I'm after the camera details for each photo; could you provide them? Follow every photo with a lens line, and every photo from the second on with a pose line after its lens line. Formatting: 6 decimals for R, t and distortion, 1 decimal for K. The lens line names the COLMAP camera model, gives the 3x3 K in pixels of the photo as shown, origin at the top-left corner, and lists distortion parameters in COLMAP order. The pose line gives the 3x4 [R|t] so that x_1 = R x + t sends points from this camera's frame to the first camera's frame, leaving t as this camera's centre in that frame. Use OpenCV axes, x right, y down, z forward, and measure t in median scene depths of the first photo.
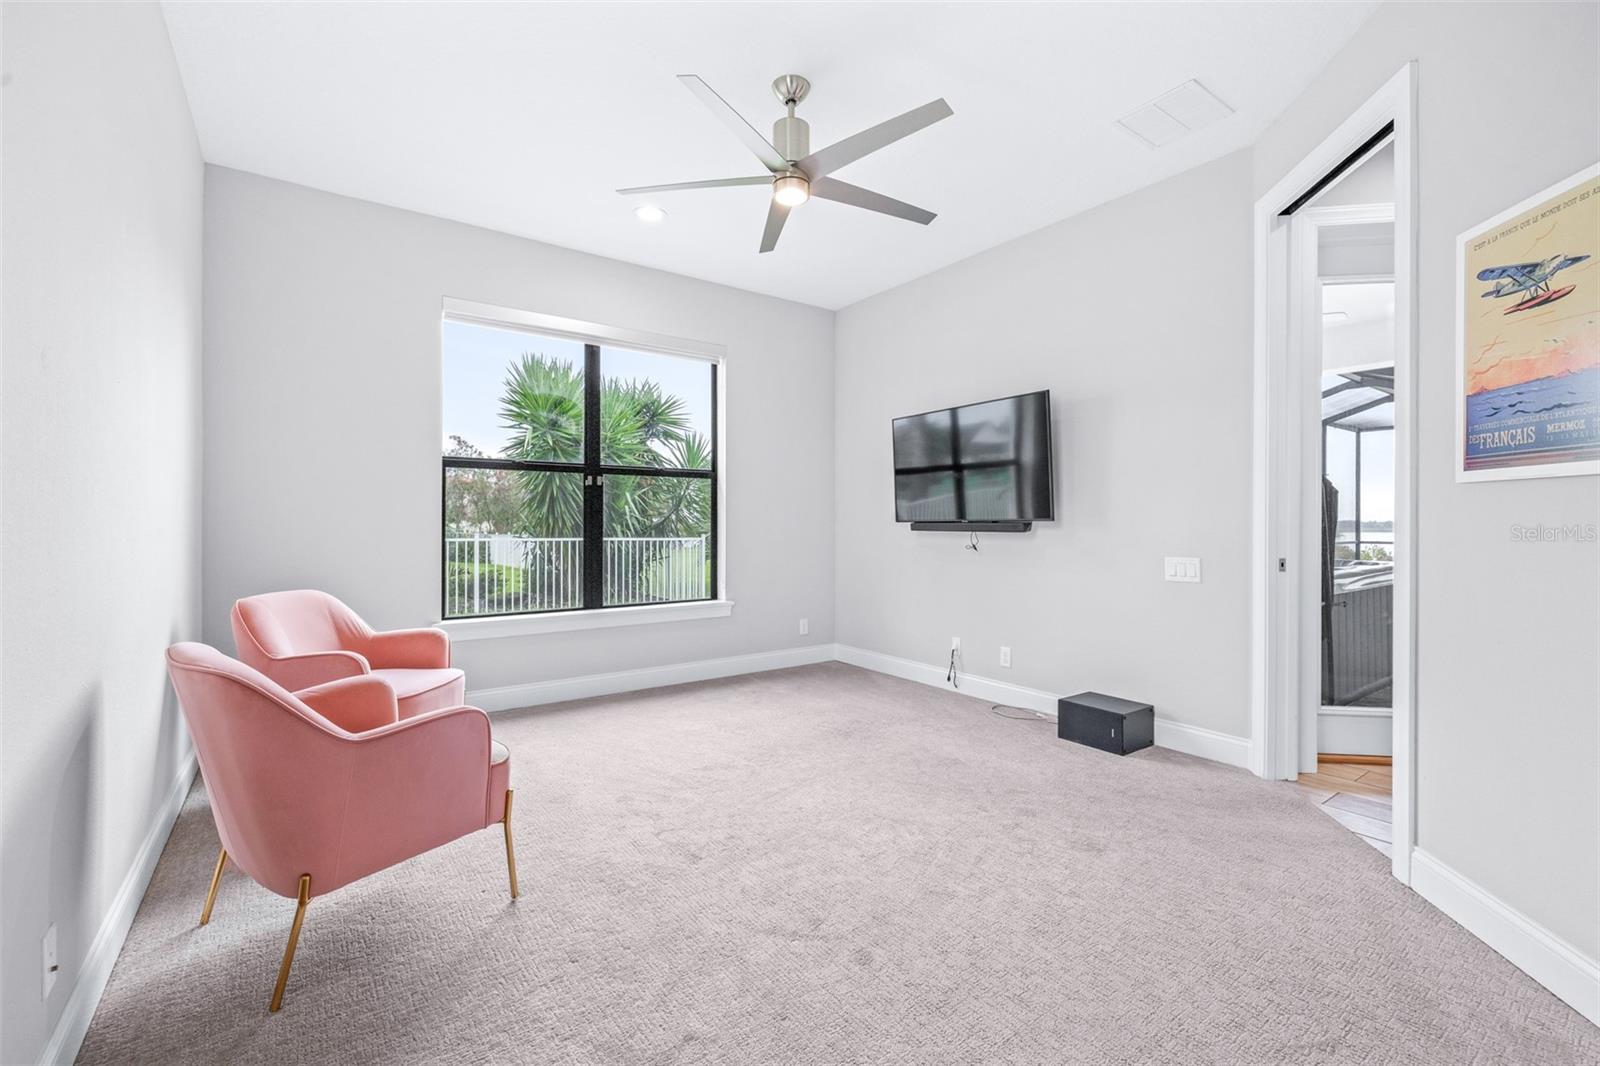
lens RADIAL K [[683.8, 0, 791.1], [0, 683.8, 525.6], [0, 0, 1]] dist [0.001224, 0.000101]
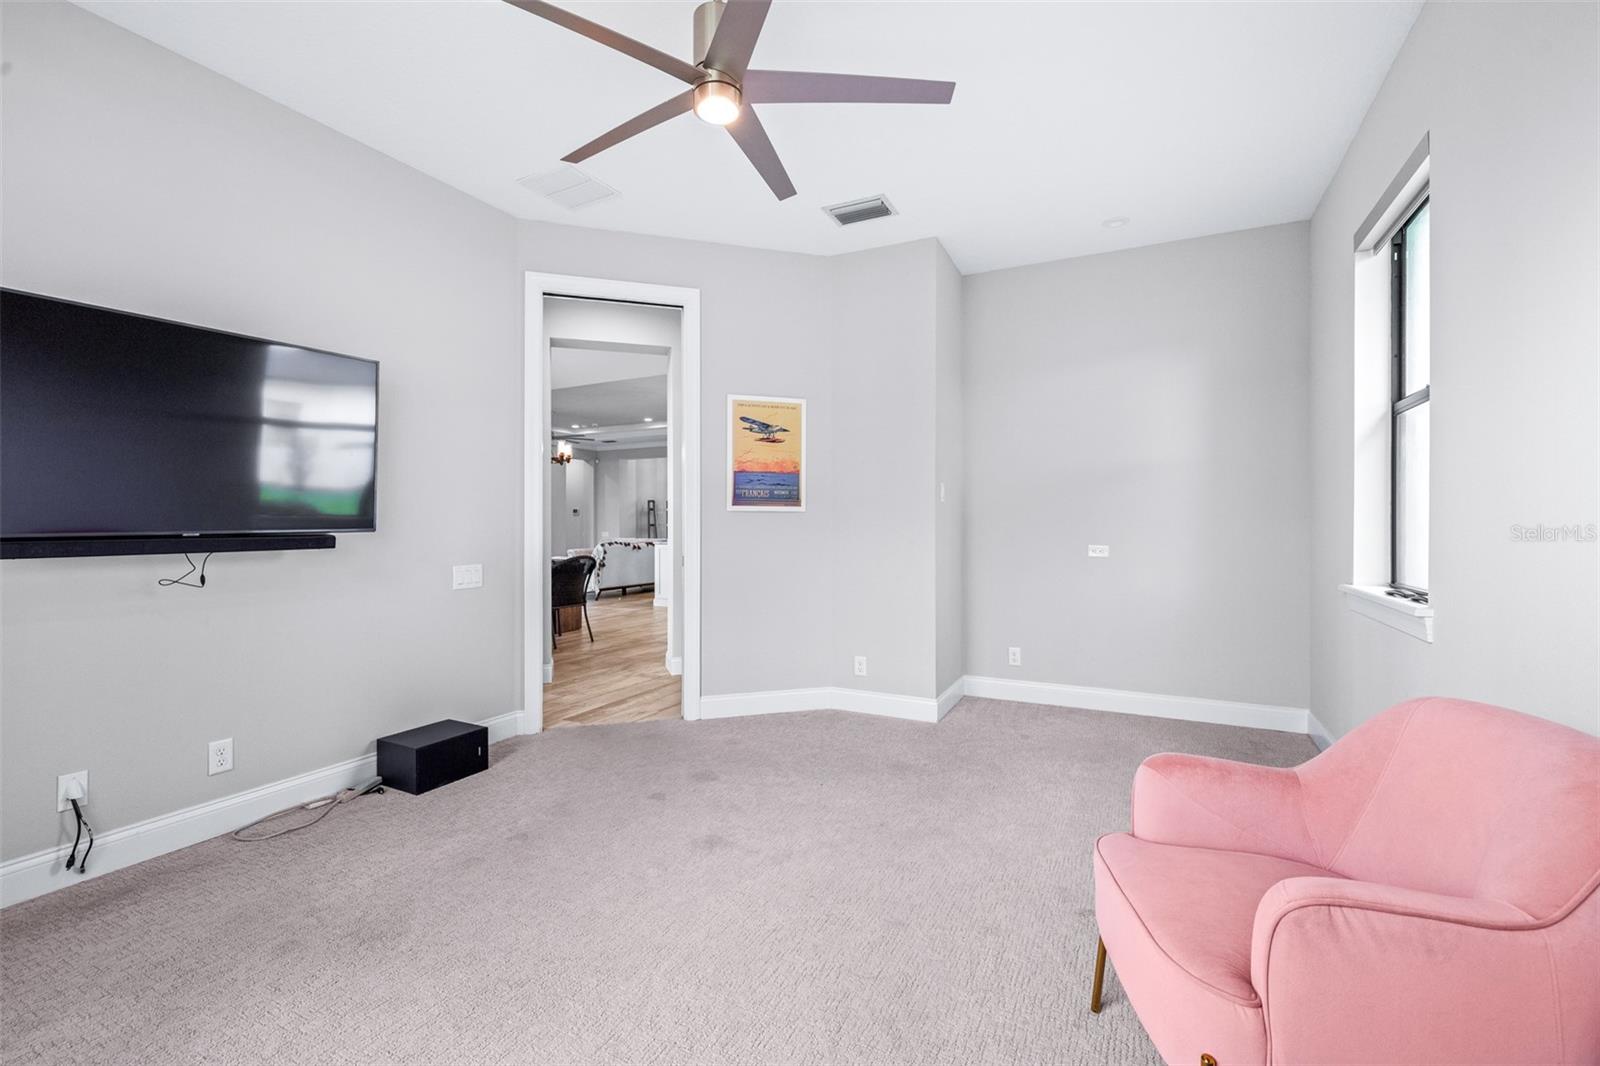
lens RADIAL K [[683.8, 0, 791.1], [0, 683.8, 525.6], [0, 0, 1]] dist [0.001224, 0.000101]
pose [[-0.455072, -0.008979, 0.890409, -1.029746], [0.003945, 0.999919, 0.012100, -0.042806], [-0.890446, 0.009019, -0.455000, 1.837496]]
